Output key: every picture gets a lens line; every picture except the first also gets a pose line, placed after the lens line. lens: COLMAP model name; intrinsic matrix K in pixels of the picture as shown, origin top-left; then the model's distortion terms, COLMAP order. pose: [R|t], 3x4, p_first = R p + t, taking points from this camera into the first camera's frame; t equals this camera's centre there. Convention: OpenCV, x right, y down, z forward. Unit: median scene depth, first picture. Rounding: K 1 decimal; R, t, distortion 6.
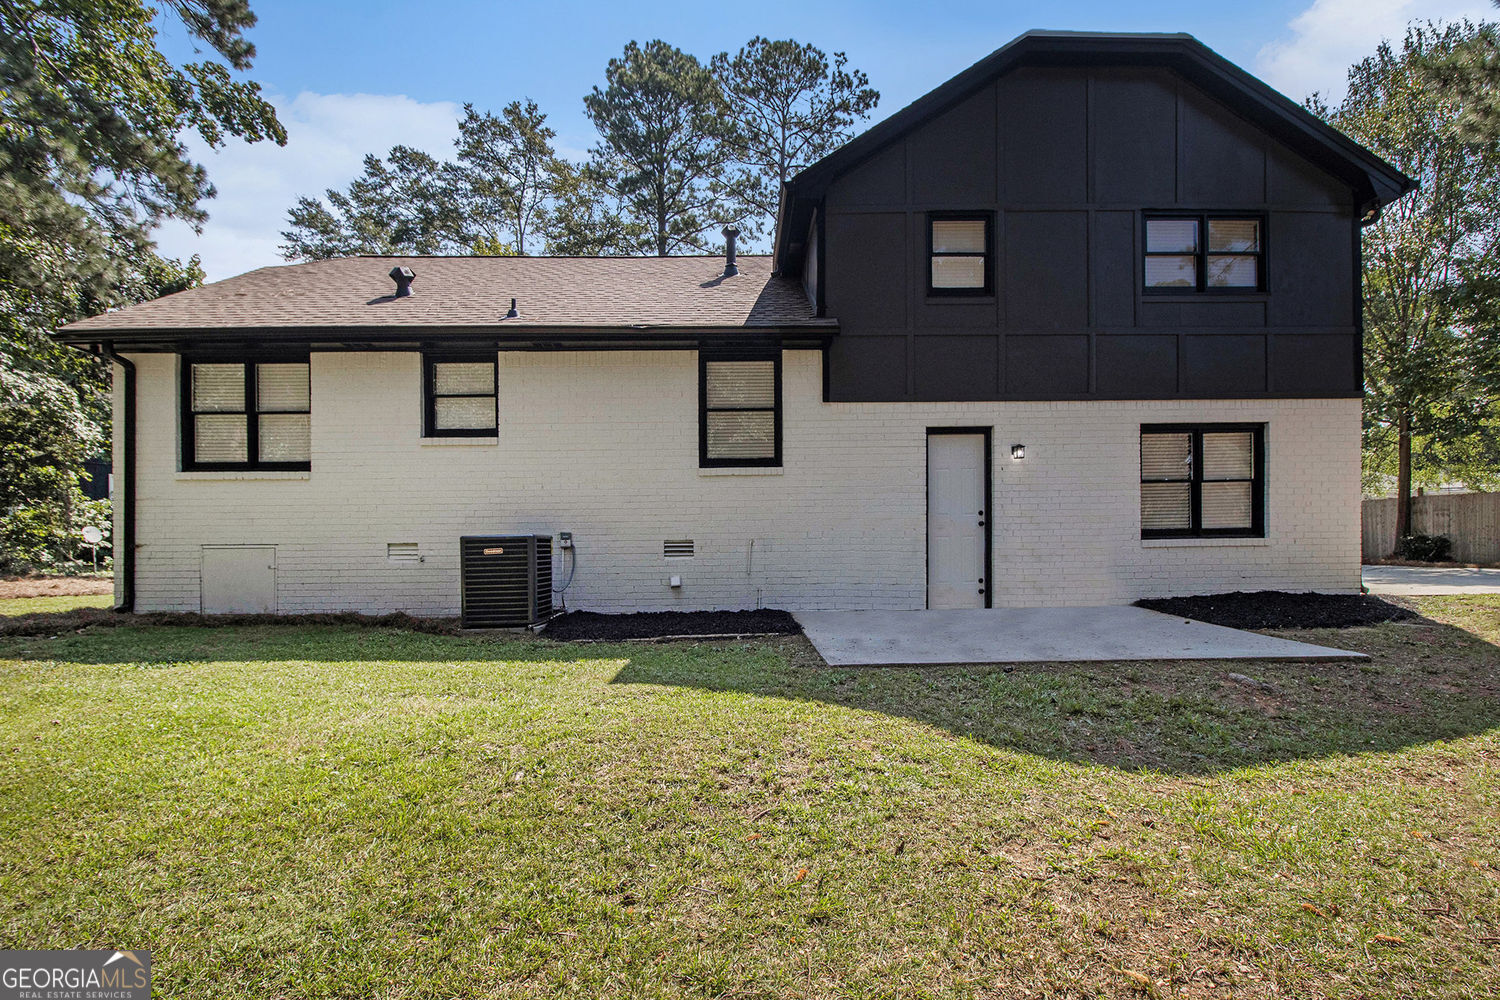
lens RADIAL K [[687.2, 0, 750.0], [0, 687.2, 525.3], [0, 0, 1]] dist [-0.001649, -0.000481]
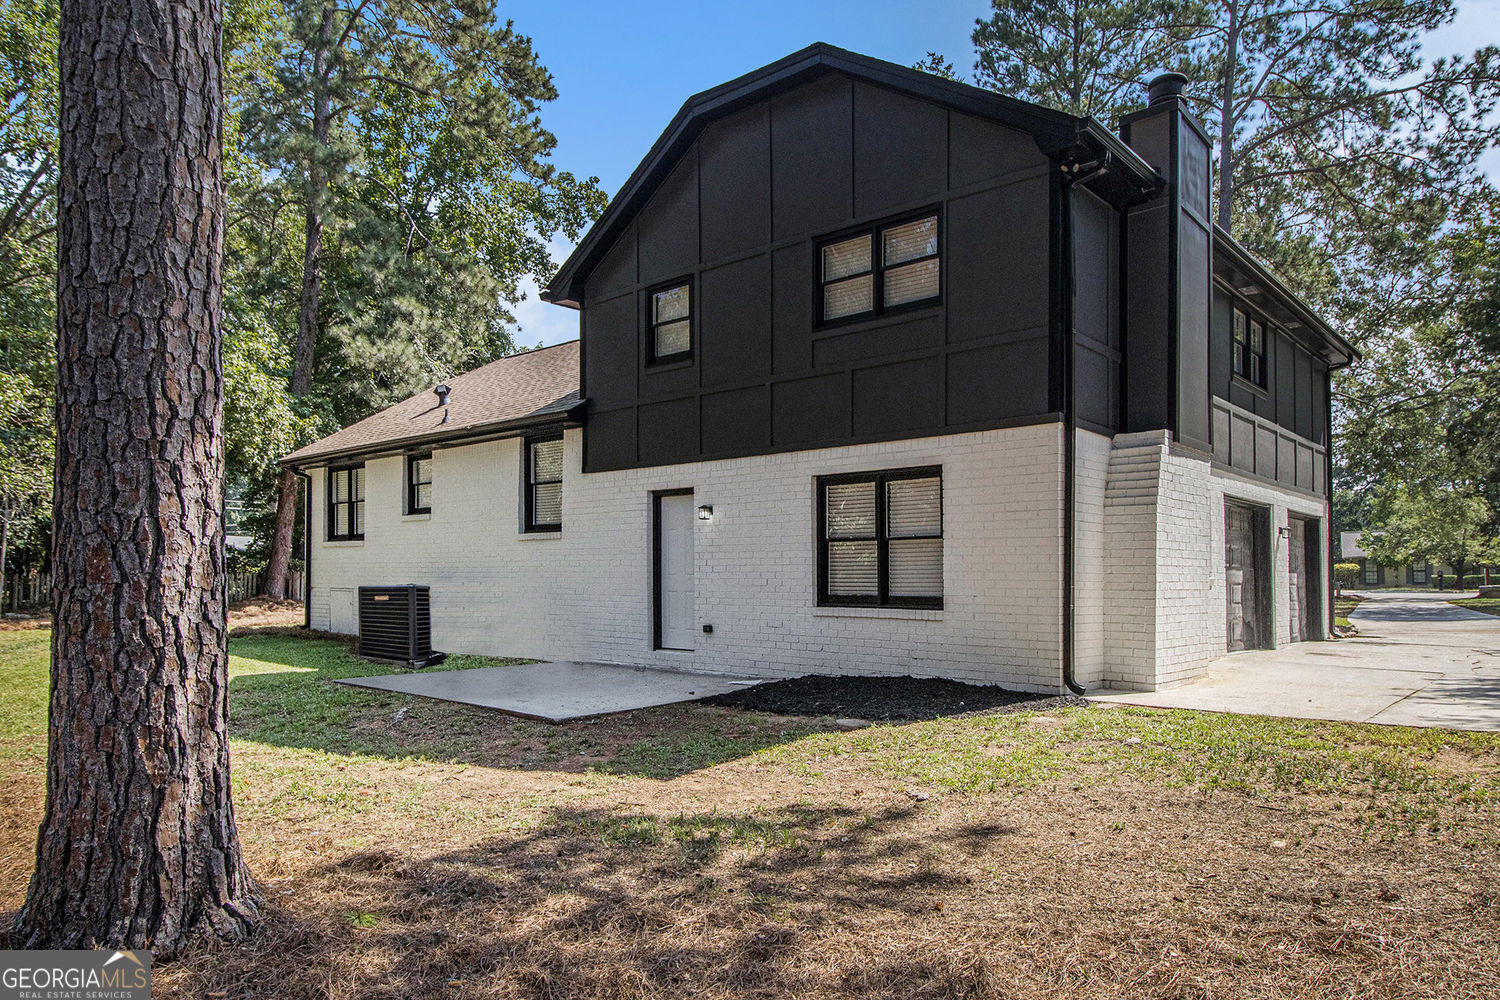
lens RADIAL K [[955.0, 0, 747.6], [0, 955.0, 535.2], [0, 0, 1]] dist [-0.001179, 0.000579]
pose [[0.739922, -0.016676, -0.672486, 1.327547], [-0.016174, 0.998963, -0.042568, -0.017534], [0.672498, 0.042374, 0.738885, 0.037254]]
